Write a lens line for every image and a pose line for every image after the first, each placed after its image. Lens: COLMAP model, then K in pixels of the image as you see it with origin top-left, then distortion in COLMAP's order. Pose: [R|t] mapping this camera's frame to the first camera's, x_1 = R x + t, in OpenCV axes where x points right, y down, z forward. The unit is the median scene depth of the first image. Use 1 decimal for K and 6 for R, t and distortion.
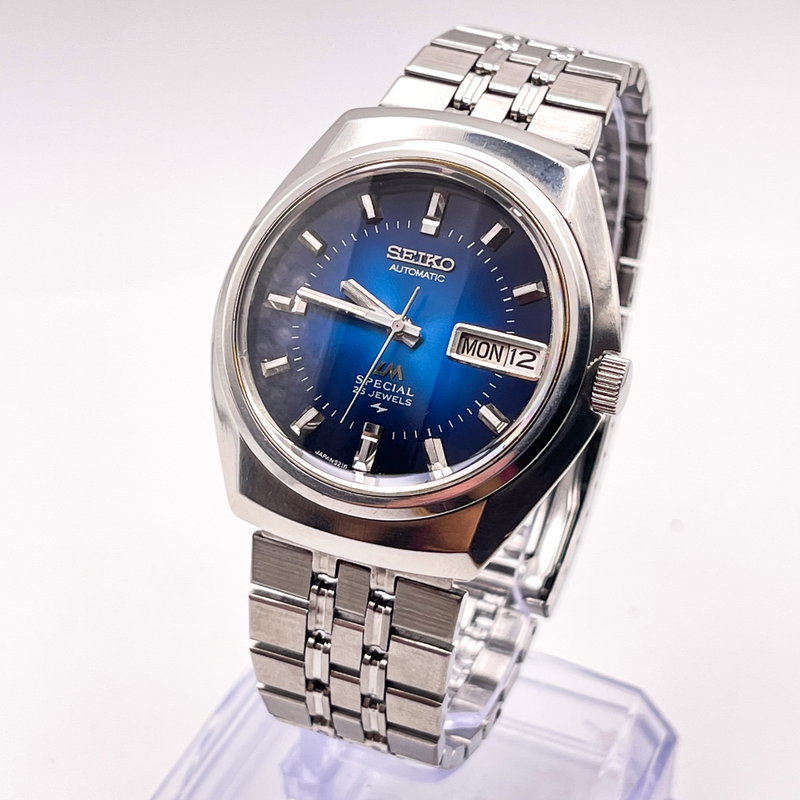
lens RADIAL K [[2060.3, 0, 403.2], [0, 2060.3, 399.5], [0, 0, 1]] dist [0.413239, 0.000000]
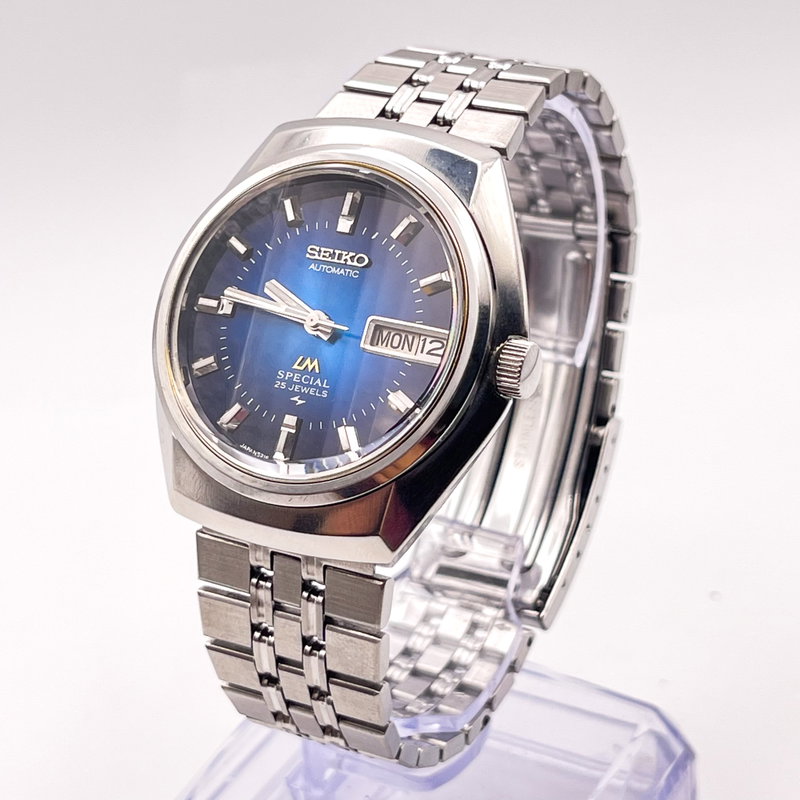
lens RADIAL K [[2060.3, 0, 385.4], [0, 2060.3, 409.2], [0, 0, 1]] dist [0.413239, 0.000000]
pose [[0.988722, -0.035755, -0.145432, 0.176783], [0.027352, 0.997861, -0.059372, 0.069082], [0.147244, 0.054725, 0.987585, -0.016597]]
